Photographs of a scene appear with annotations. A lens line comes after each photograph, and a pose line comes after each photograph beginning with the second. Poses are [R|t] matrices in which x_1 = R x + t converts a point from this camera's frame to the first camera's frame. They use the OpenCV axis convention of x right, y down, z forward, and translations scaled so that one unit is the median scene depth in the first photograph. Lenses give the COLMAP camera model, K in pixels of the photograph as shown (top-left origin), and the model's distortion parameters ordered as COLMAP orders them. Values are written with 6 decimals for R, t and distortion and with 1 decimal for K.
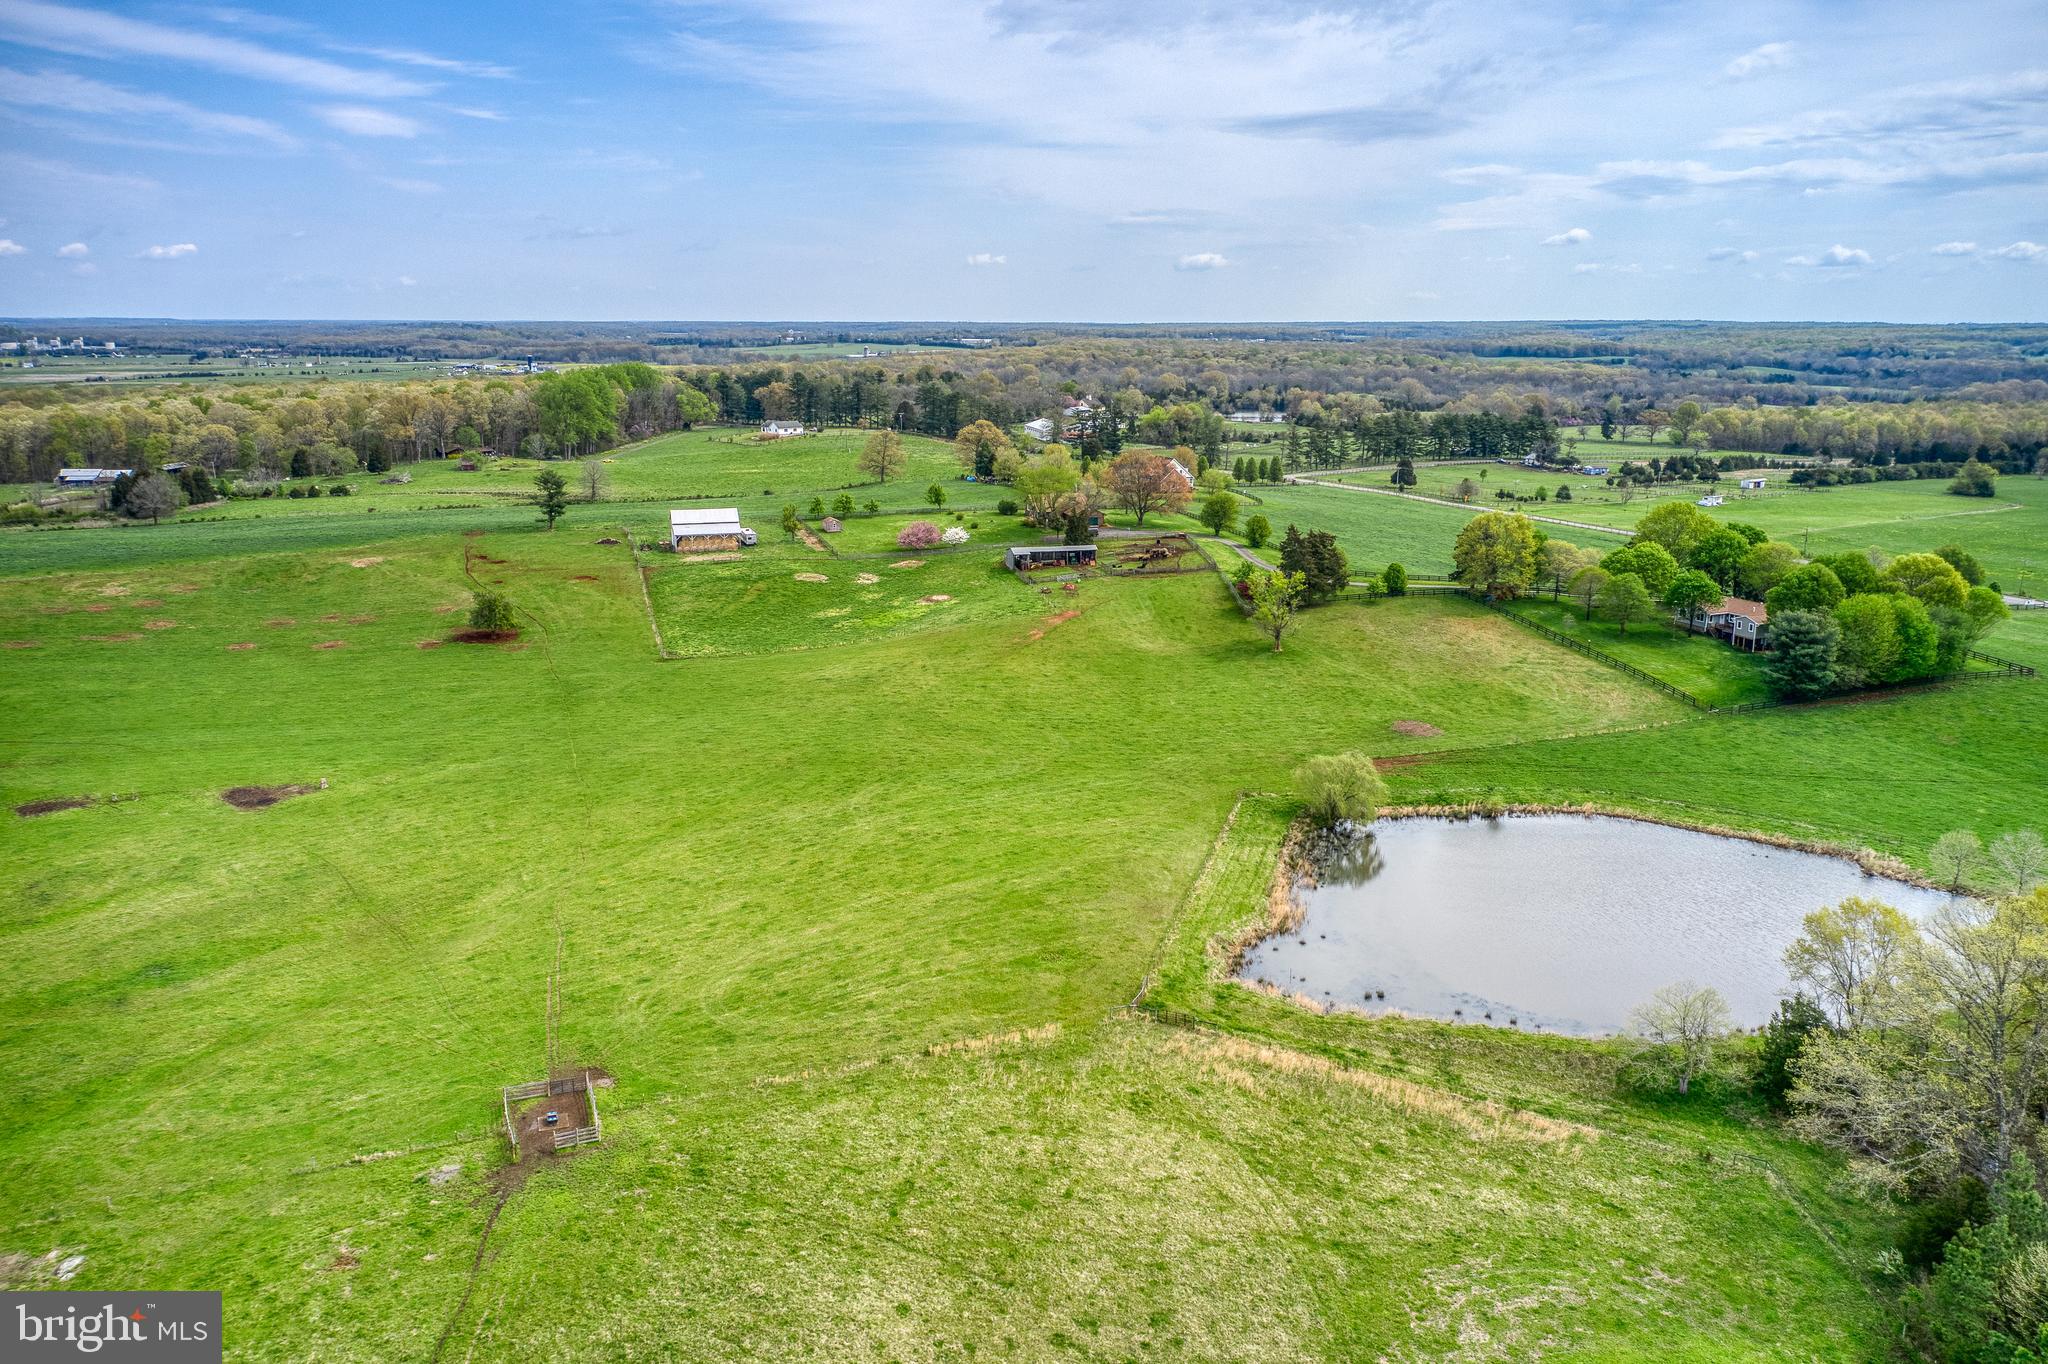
lens RADIAL K [[1591.0, 0, 1014.3], [0, 1591.0, 689.7], [0, 0, 1]] dist [-0.016968, 0.001120]
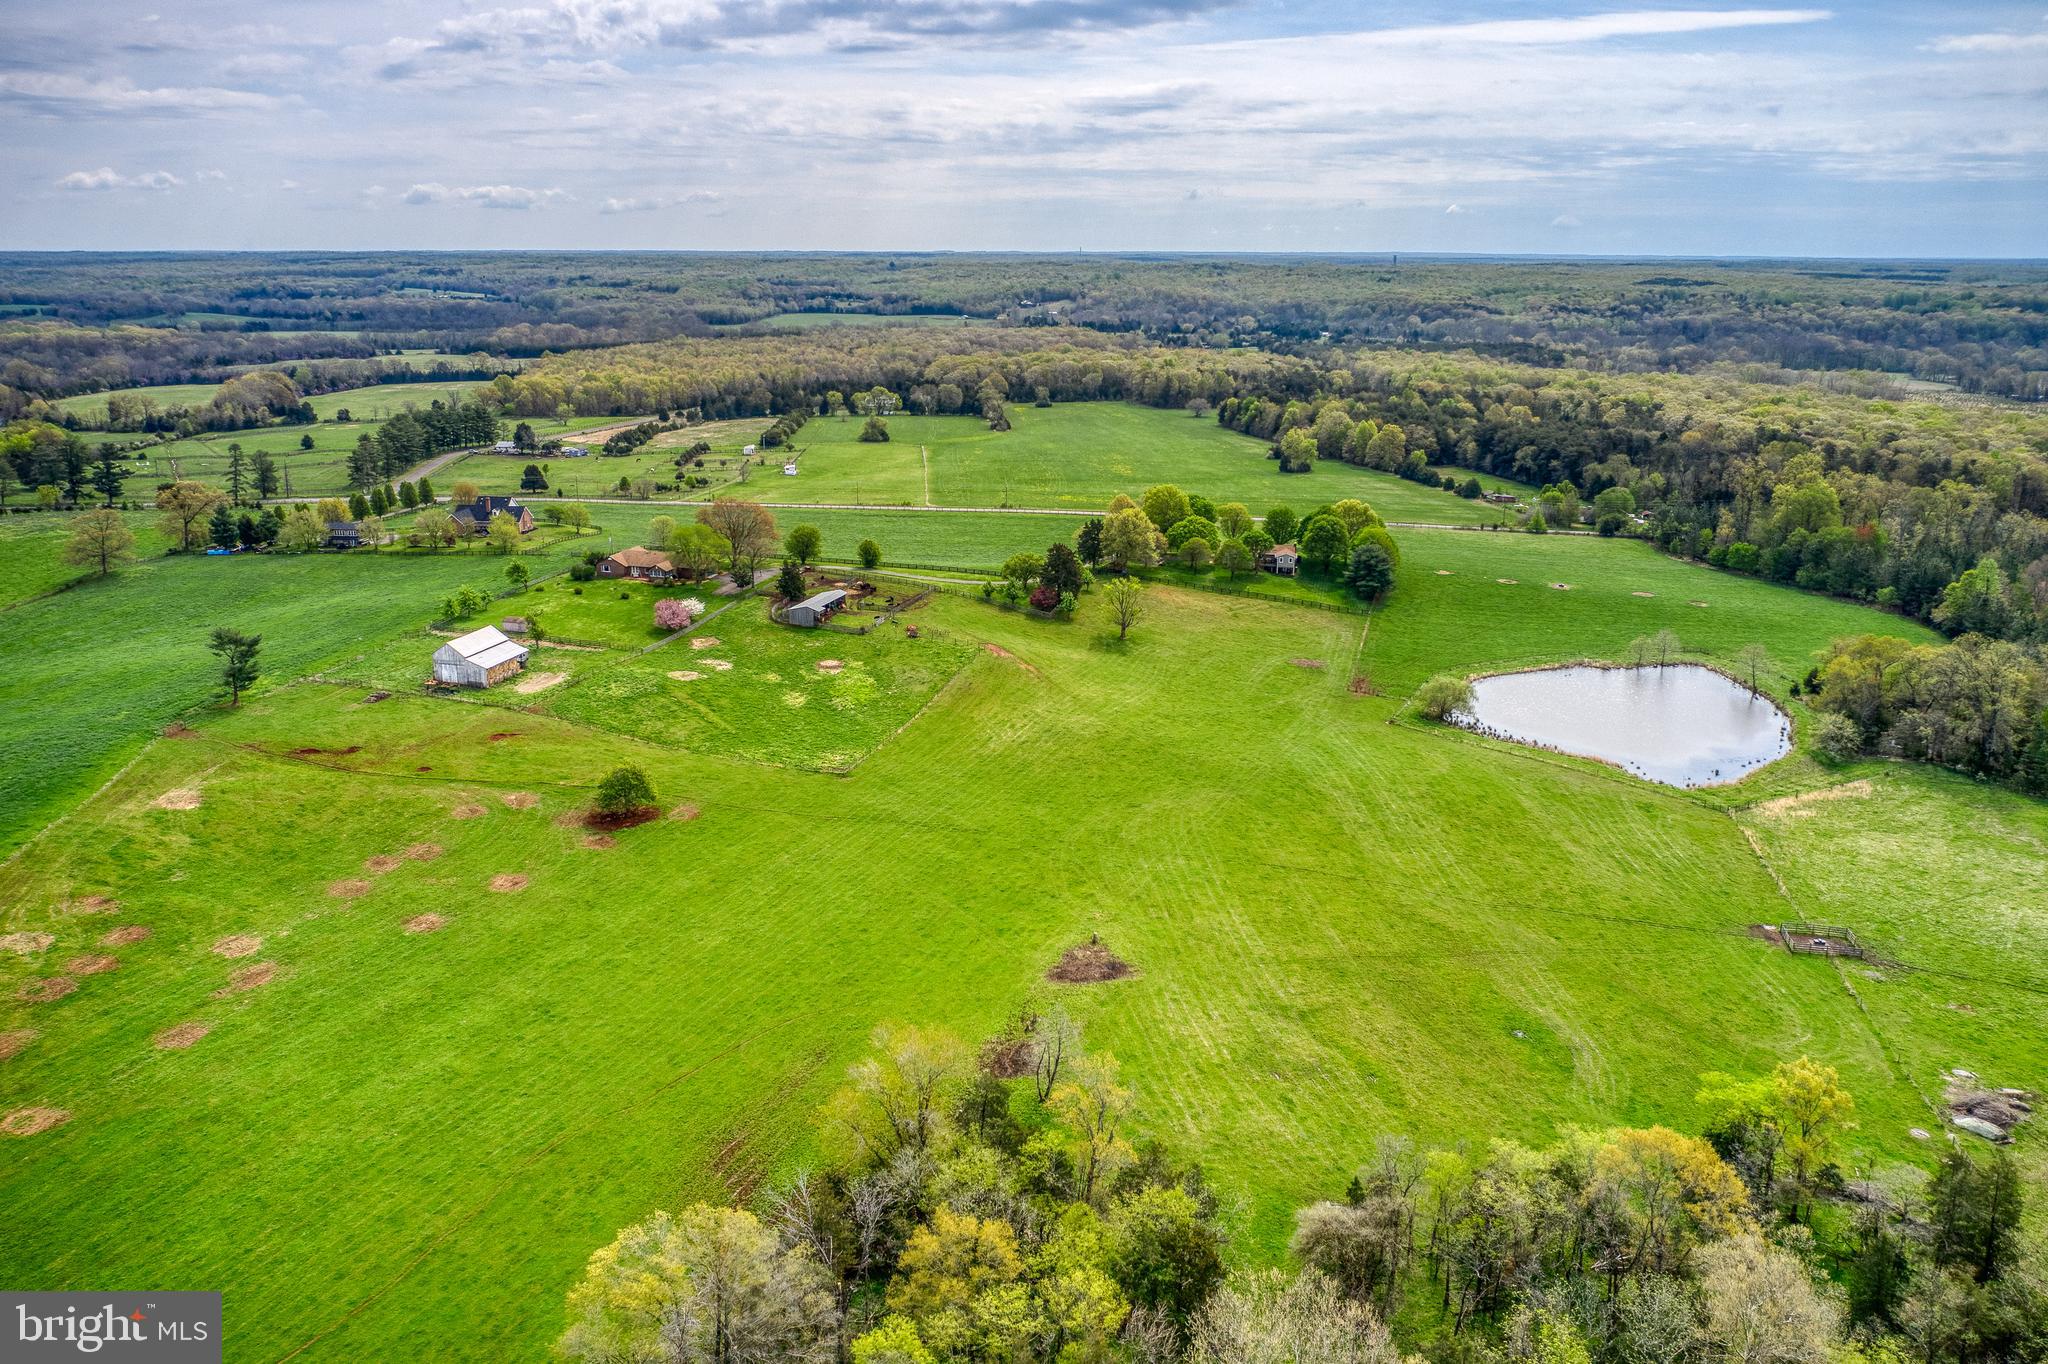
lens RADIAL K [[1591.0, 0, 1029.7], [0, 1591.0, 673.7], [0, 0, 1]] dist [-0.016968, 0.001120]
pose [[0.532166, -0.224004, 0.816469, -0.090901], [0.193838, 0.970985, 0.140055, -0.018743], [-0.824152, 0.083731, 0.560145, 0.031392]]
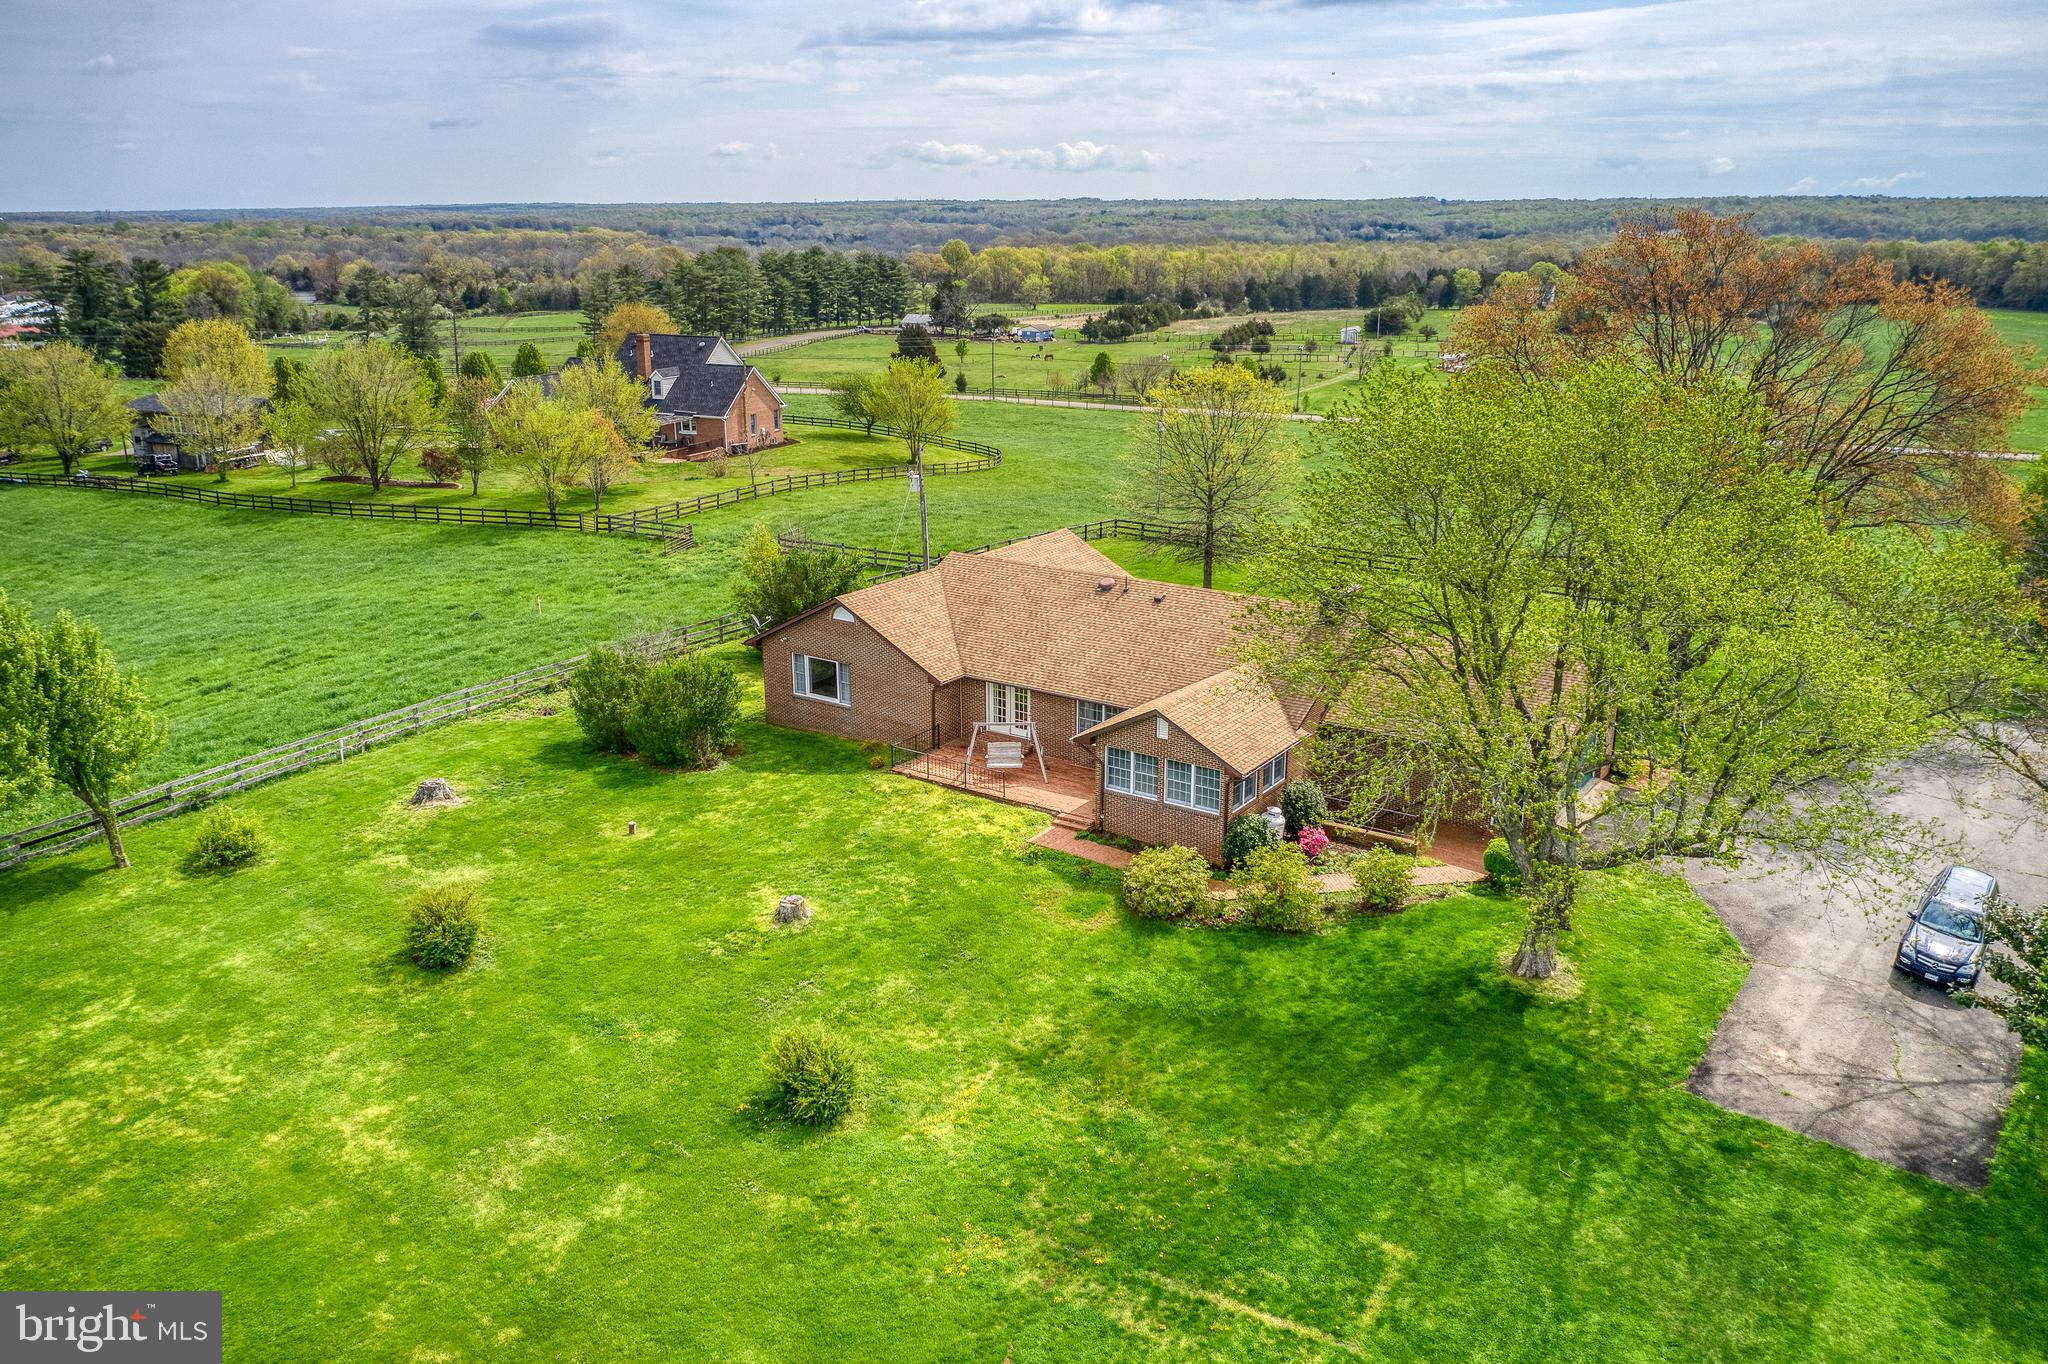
lens RADIAL K [[1591.0, 0, 1023.0], [0, 1591.0, 679.3], [0, 0, 1]] dist [-0.016968, 0.001120]
pose [[0.770817, -0.187731, 0.608767, -0.008381], [0.151615, 0.982197, 0.110915, -0.017298], [-0.618752, 0.006803, 0.785557, 0.118461]]
